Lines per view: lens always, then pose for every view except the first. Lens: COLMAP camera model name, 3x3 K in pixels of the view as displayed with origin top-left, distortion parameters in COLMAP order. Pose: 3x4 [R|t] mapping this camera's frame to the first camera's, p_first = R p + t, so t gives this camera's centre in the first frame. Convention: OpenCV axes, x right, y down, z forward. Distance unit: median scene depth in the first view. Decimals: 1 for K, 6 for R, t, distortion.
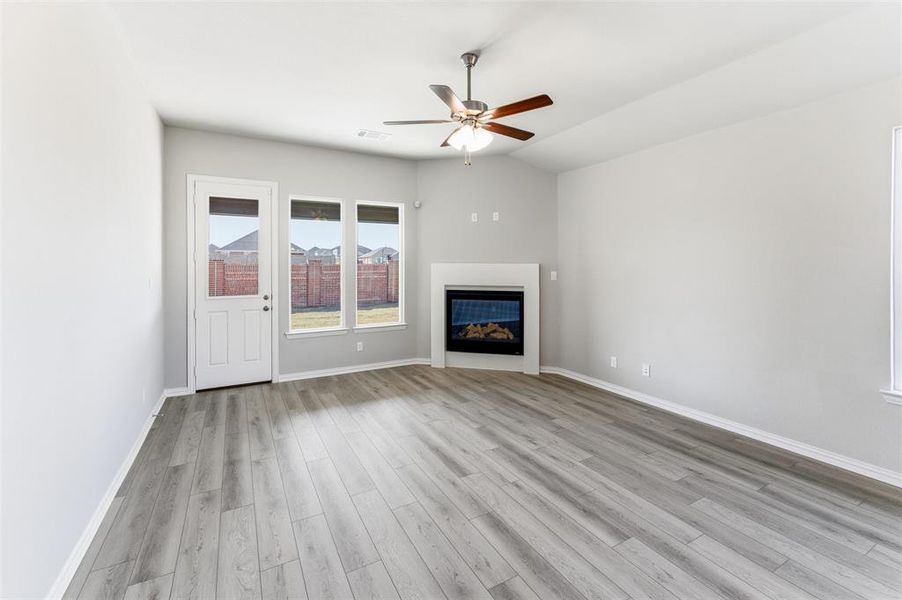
lens RADIAL K [[392.2, 0, 450.7], [0, 392.2, 264.9], [0, 0, 1]] dist [-0.004824, 0.000527]
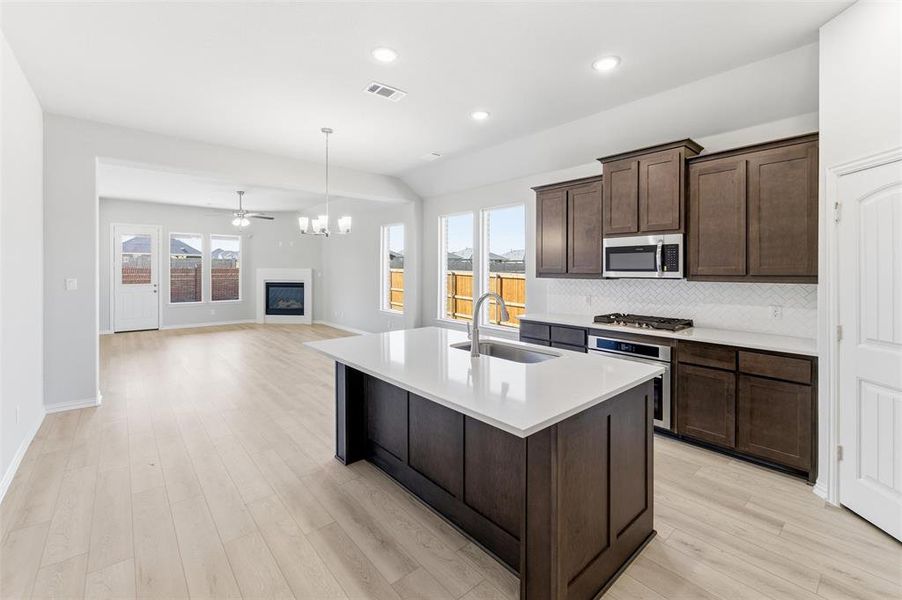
lens RADIAL K [[392.2, 0, 458.7], [0, 392.2, 271.2], [0, 0, 1]] dist [-0.004824, 0.000527]
pose [[0.977905, 0.004566, 0.209002, 0.517225], [-0.005597, 0.999975, 0.004341, -0.003245], [-0.208977, -0.005415, 0.977906, -1.053973]]
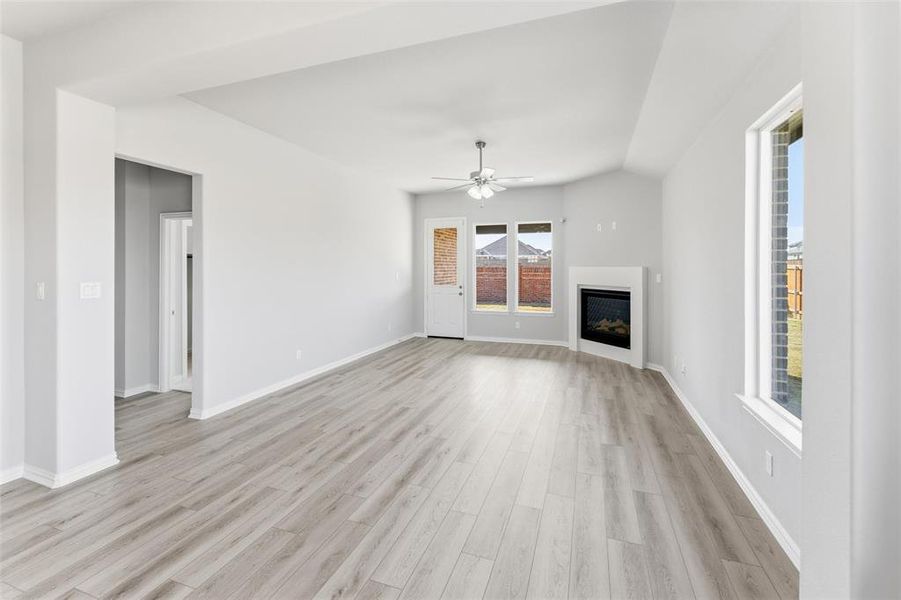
lens RADIAL K [[391.8, 0, 455.9], [0, 391.8, 267.6], [0, 0, 1]] dist [-0.004824, 0.000527]
pose [[0.661806, 0.002270, -0.749672, 0.666130], [-0.002686, 0.999996, 0.000657, -0.000524], [0.749670, 0.001579, 0.661810, -0.100293]]
